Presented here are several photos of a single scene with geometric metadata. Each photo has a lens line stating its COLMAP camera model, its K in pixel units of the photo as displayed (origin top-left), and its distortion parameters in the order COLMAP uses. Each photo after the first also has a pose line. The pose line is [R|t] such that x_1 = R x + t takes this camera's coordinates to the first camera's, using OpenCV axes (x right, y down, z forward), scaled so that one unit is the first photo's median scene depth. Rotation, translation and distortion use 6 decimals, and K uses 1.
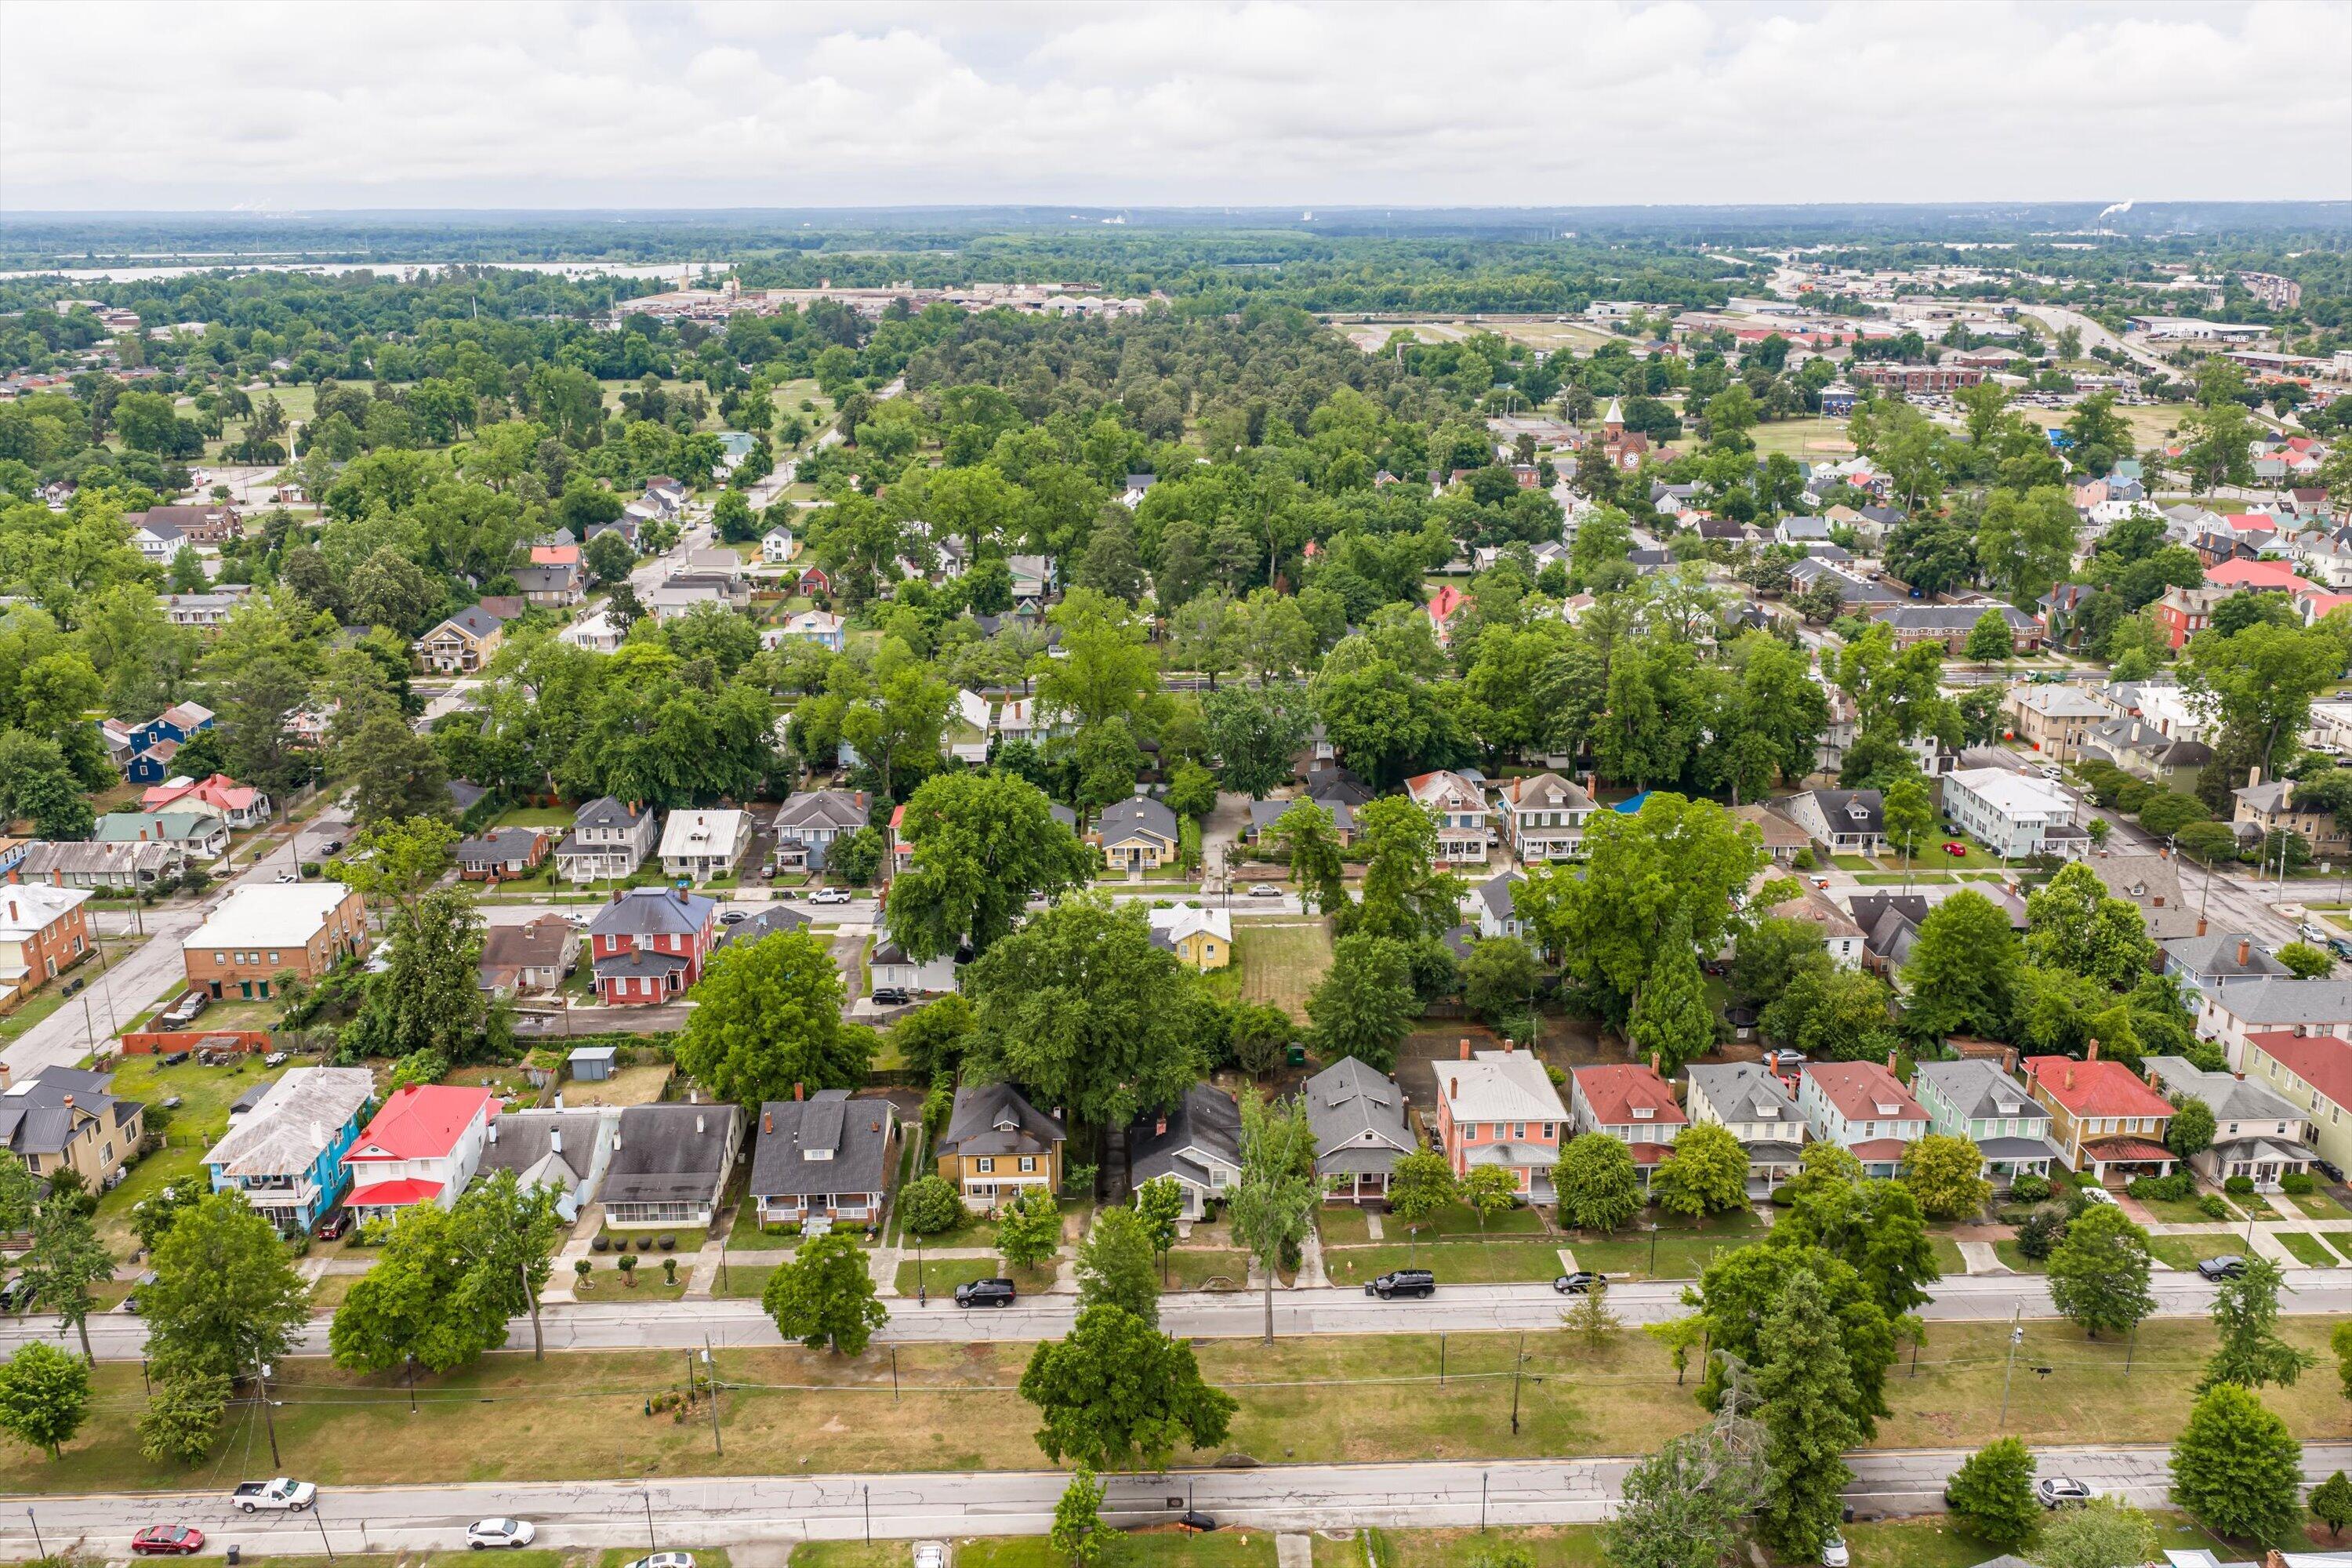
lens RADIAL K [[1944.1, 0, 1179.1], [0, 1944.1, 797.5], [0, 0, 1]] dist [0.014629, -0.033445]
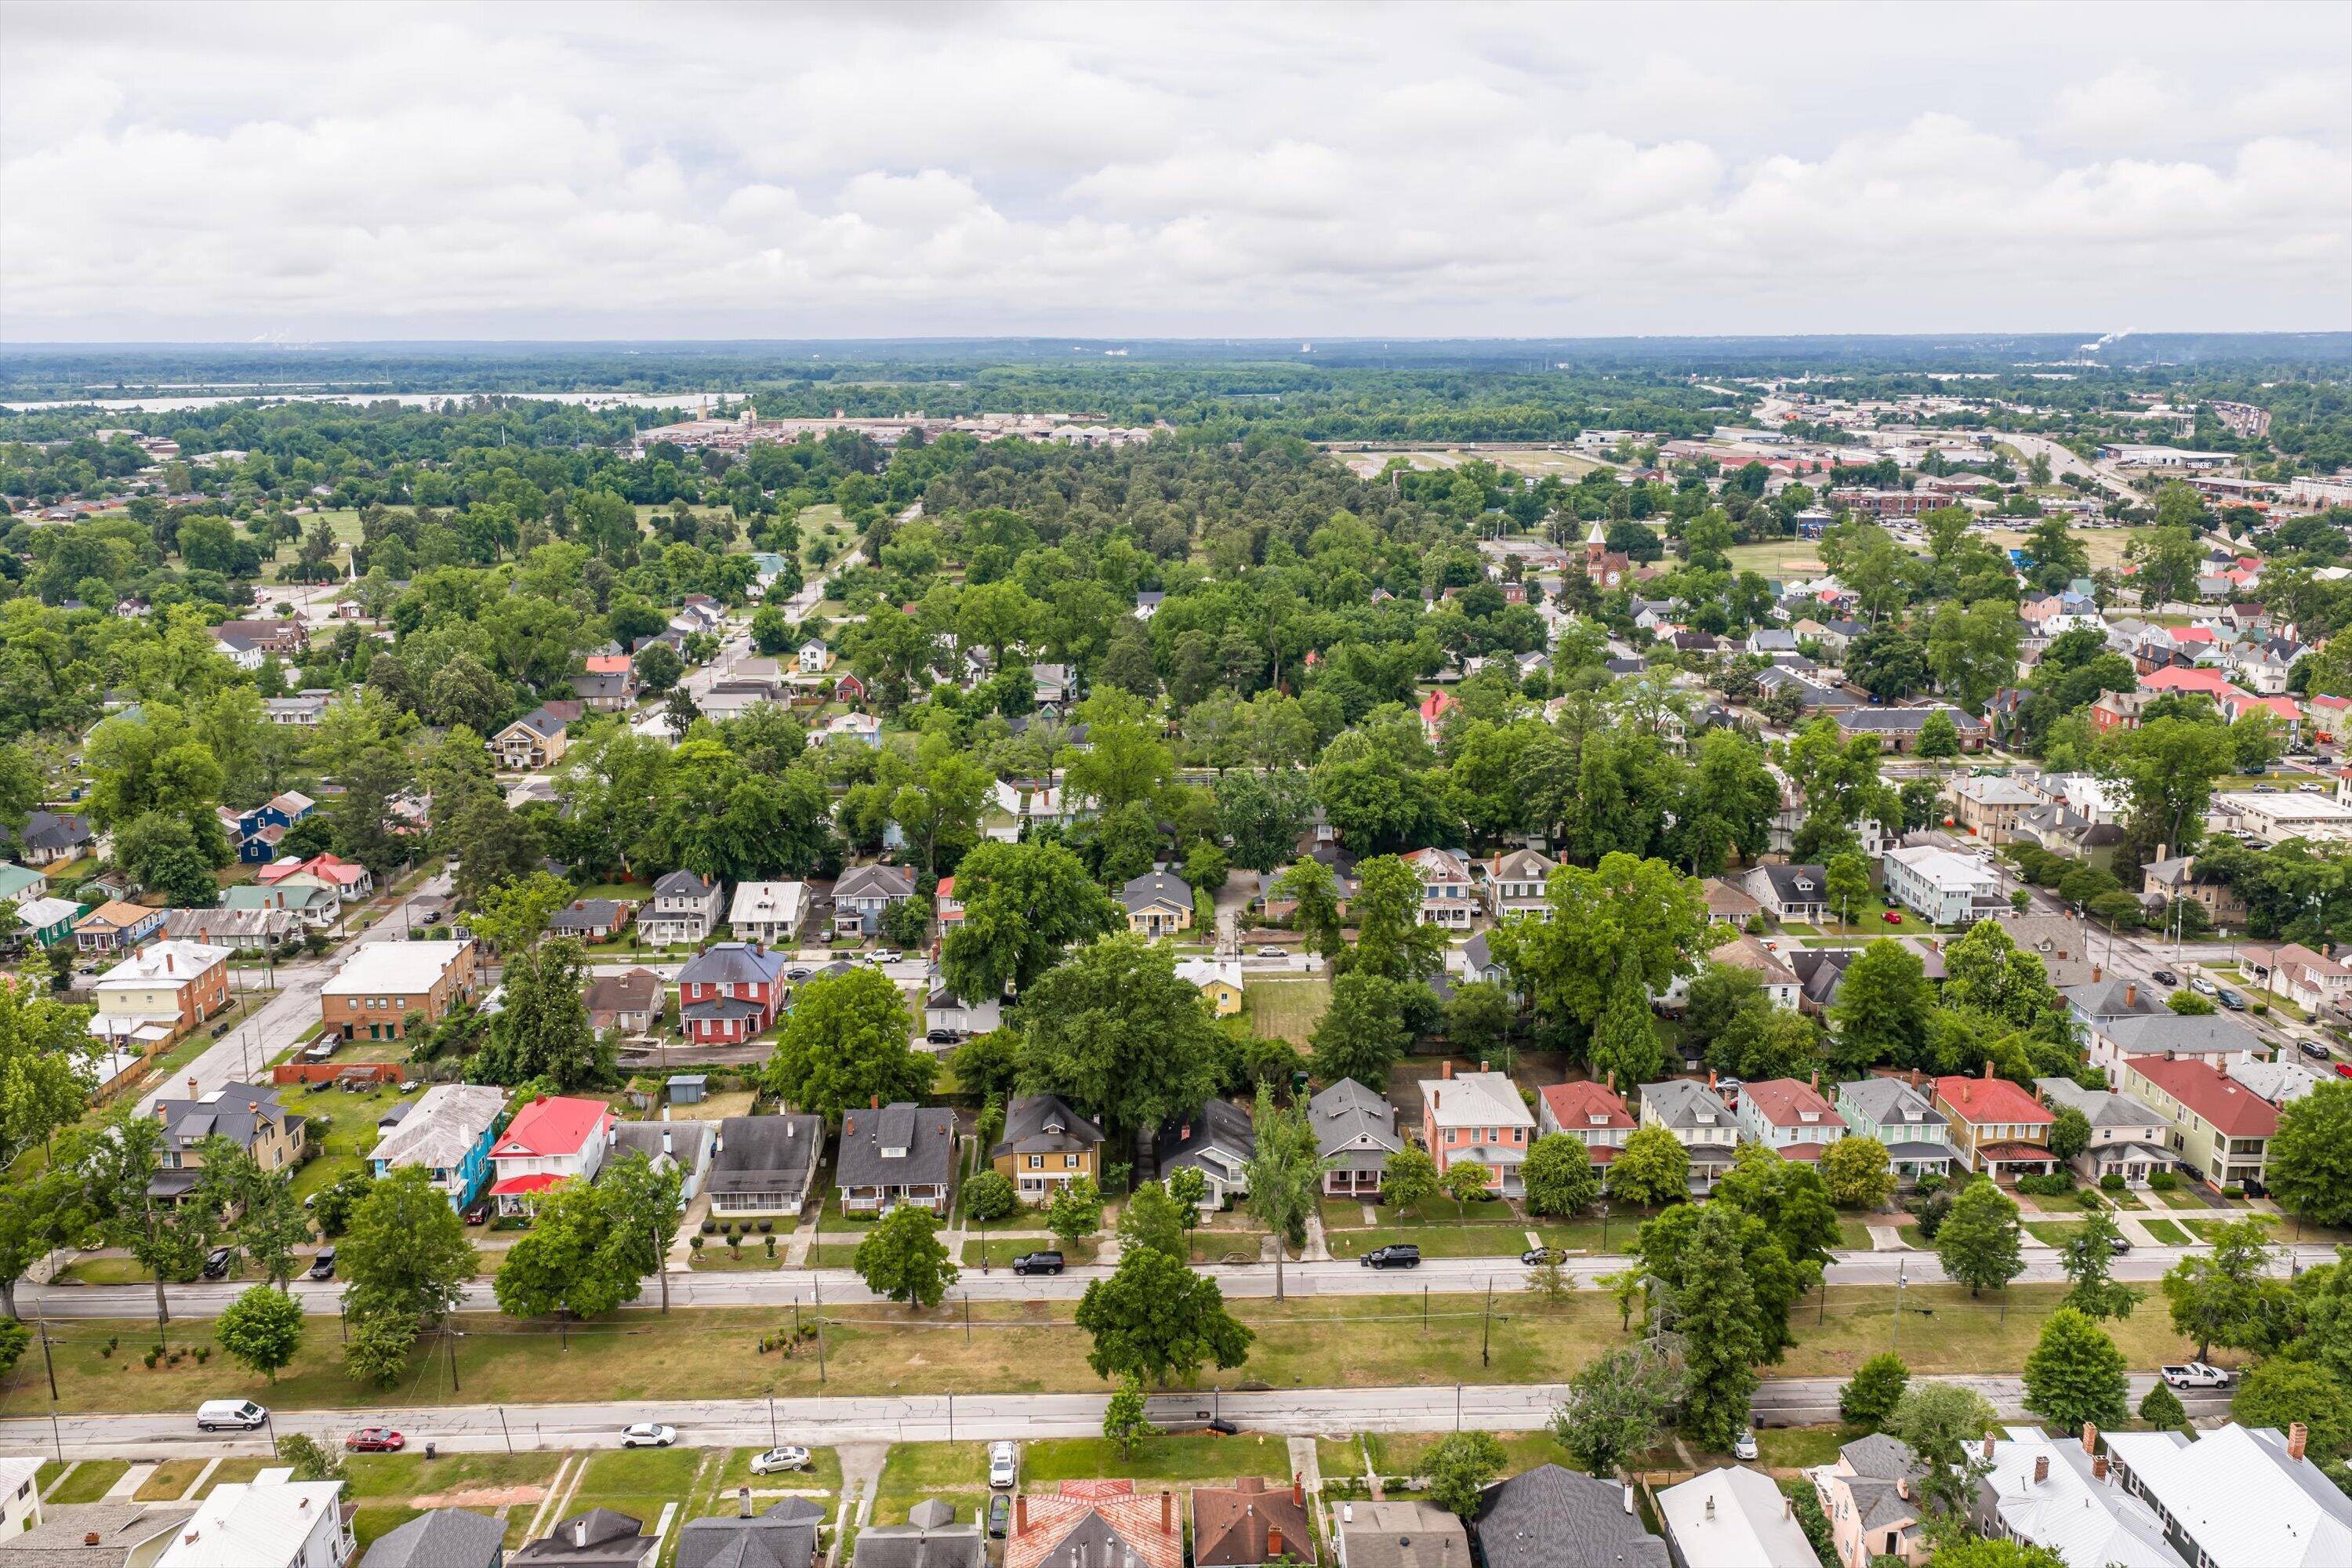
lens RADIAL K [[1944.1, 0, 1179.1], [0, 1944.1, 797.5], [0, 0, 1]] dist [0.014629, -0.033445]
pose [[1.000000, -0.000280, -0.000508, -0.008125], [0.000247, 0.998025, -0.062820, 0.027629], [0.000525, 0.062820, 0.998025, -0.113926]]
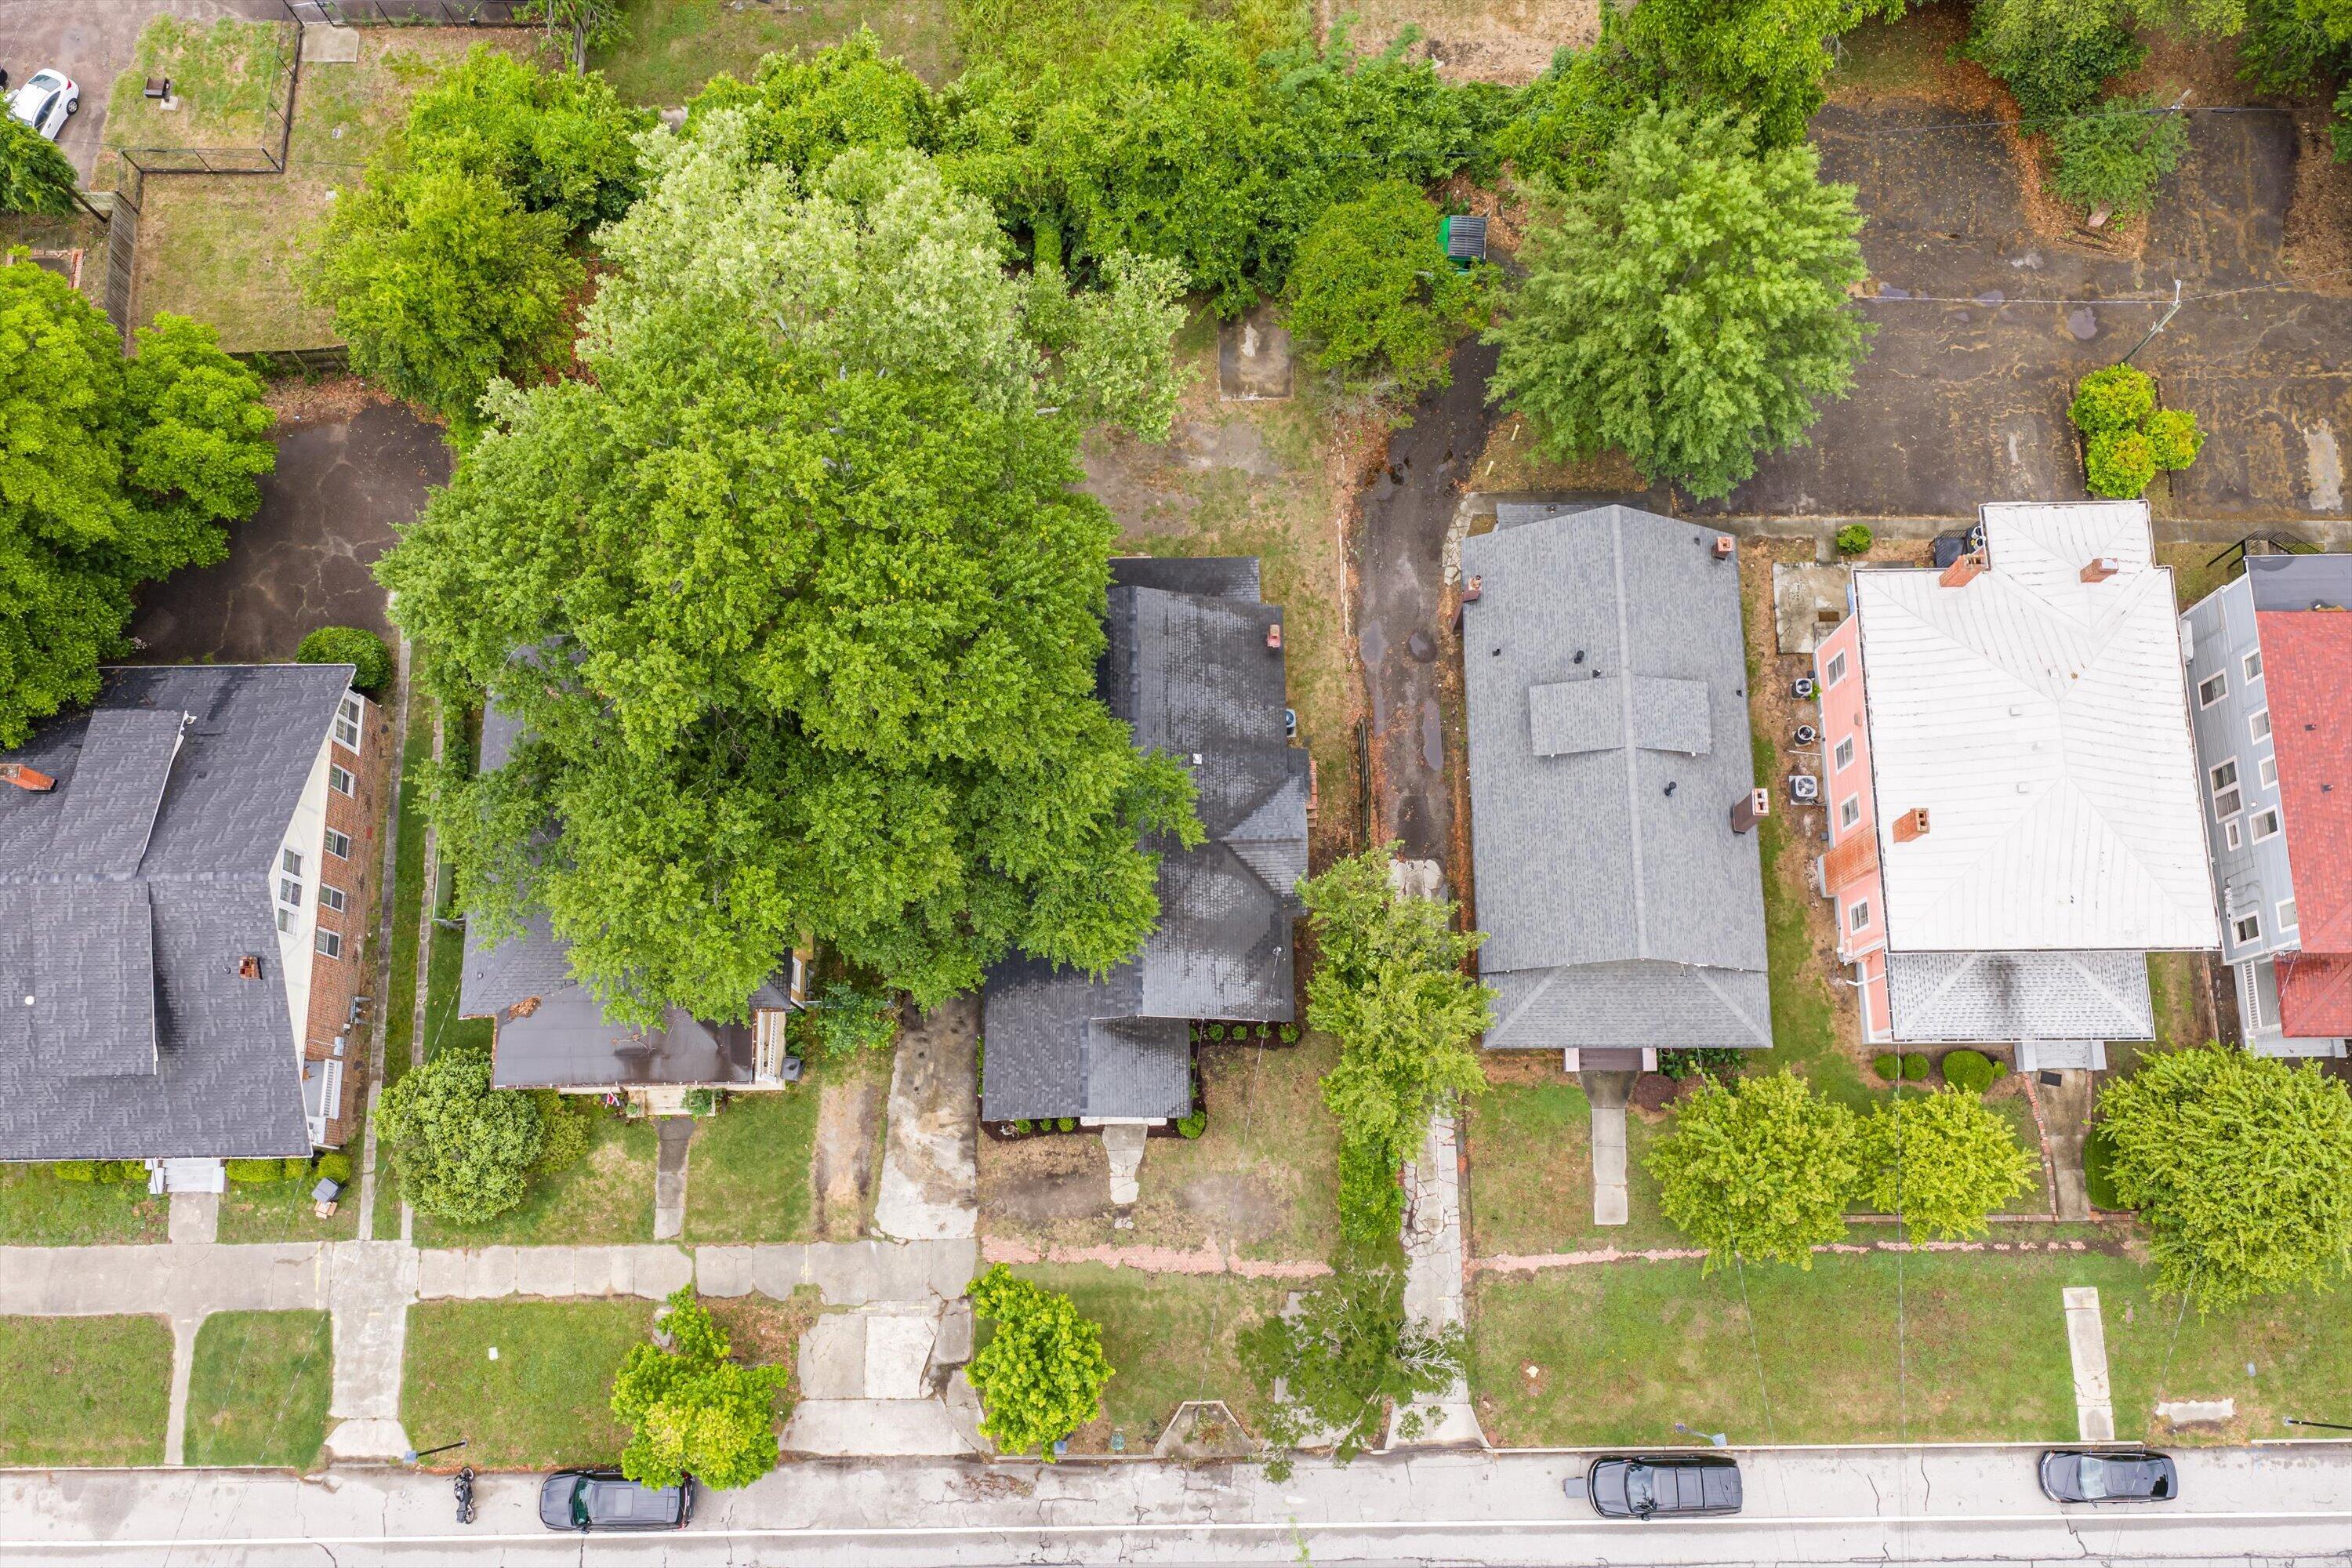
lens RADIAL K [[1944.1, 0, 1179.1], [0, 1944.1, 797.5], [0, 0, 1]] dist [0.014629, -0.033445]
pose [[0.999702, 0.020991, -0.012483, 0.010836], [0.000091, 0.507932, 0.861397, -0.097372], [0.024422, -0.861141, 0.507778, 0.541339]]
